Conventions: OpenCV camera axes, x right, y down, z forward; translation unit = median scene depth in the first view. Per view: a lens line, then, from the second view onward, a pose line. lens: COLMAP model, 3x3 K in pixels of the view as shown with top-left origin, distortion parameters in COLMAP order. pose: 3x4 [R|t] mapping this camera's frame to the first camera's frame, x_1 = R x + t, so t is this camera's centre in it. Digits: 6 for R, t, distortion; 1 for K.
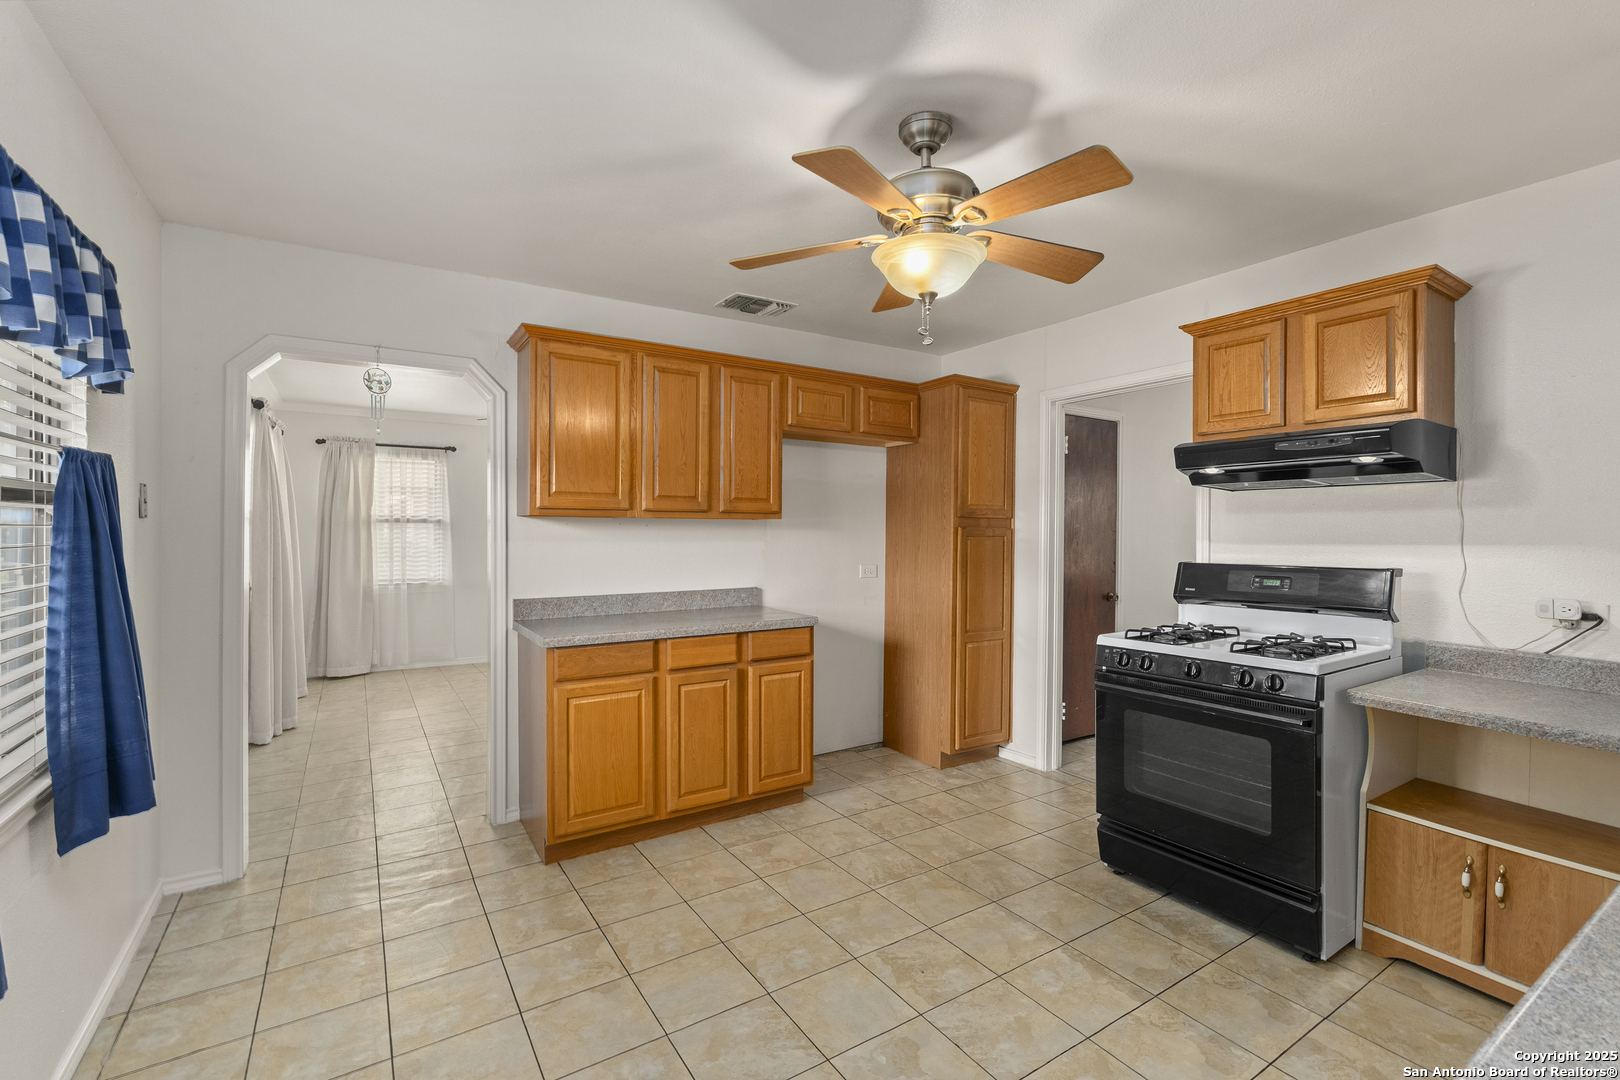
lens RADIAL K [[711.5, 0, 817.1], [0, 711.5, 542.3], [0, 0, 1]] dist [-0.004332, 0.000772]
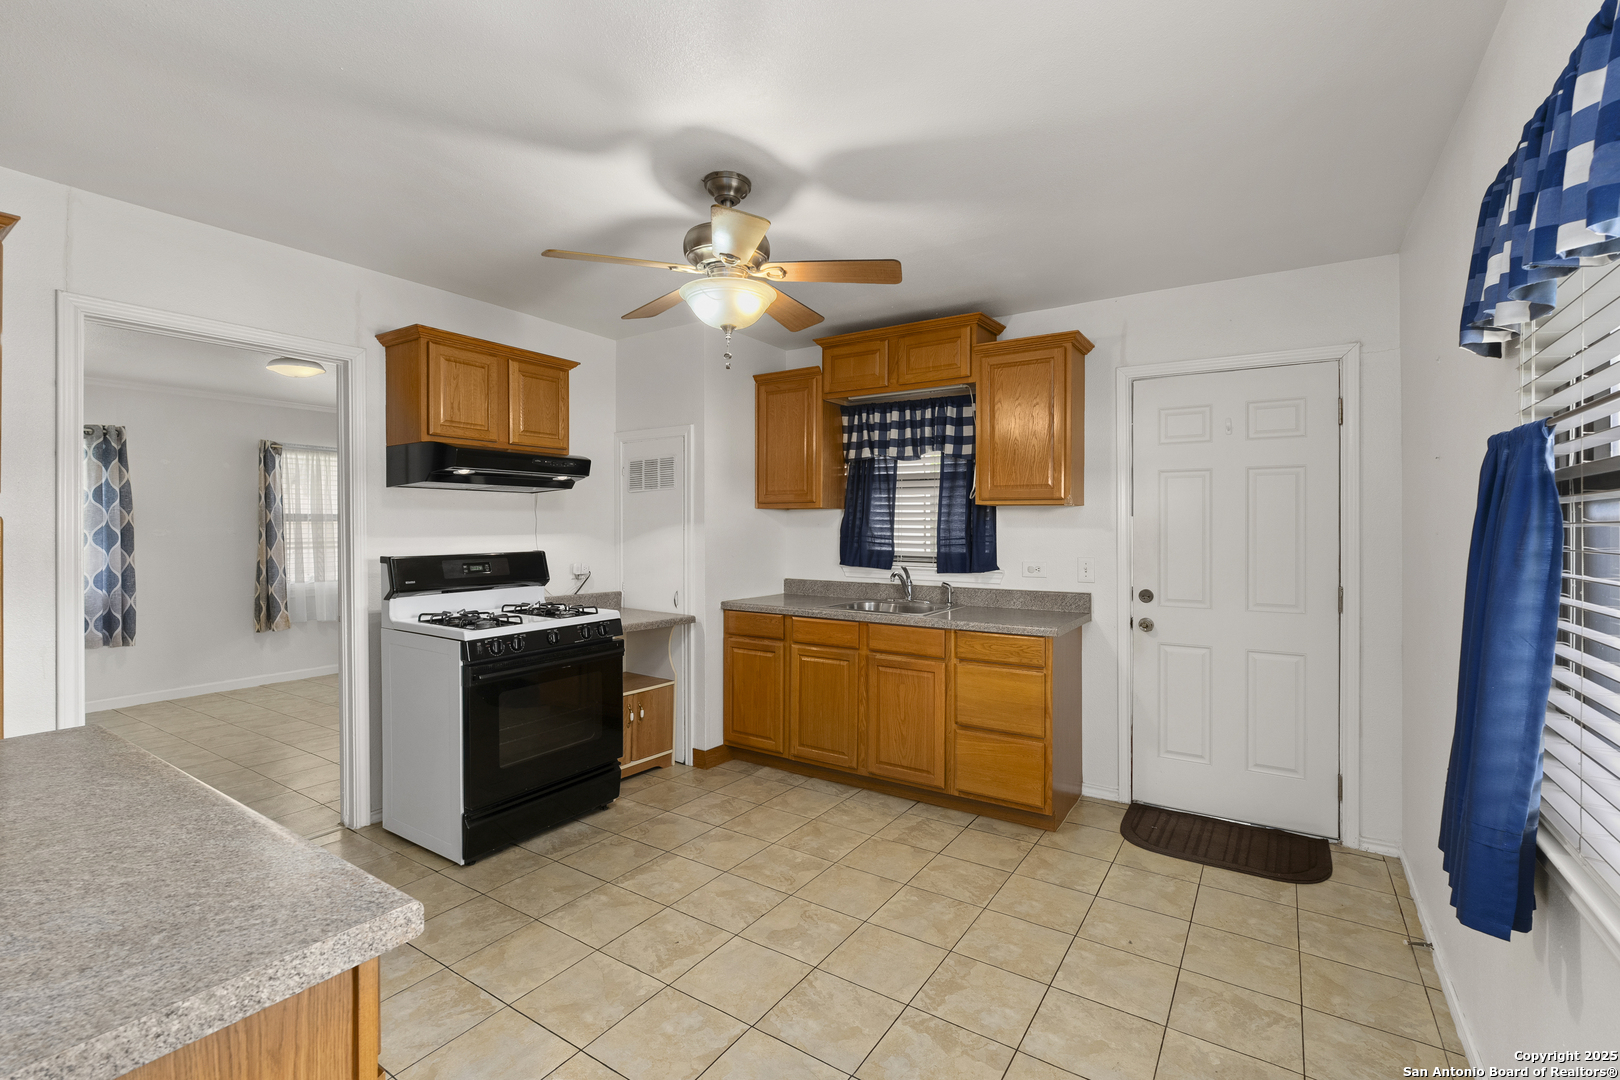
lens RADIAL K [[711.5, 0, 814.4], [0, 711.5, 528.5], [0, 0, 1]] dist [-0.004332, 0.000772]
pose [[-0.401167, -0.005541, 0.915988, -0.788699], [0.006115, 0.999943, 0.008727, -0.019923], [-0.915984, 0.009102, -0.401110, 1.074767]]
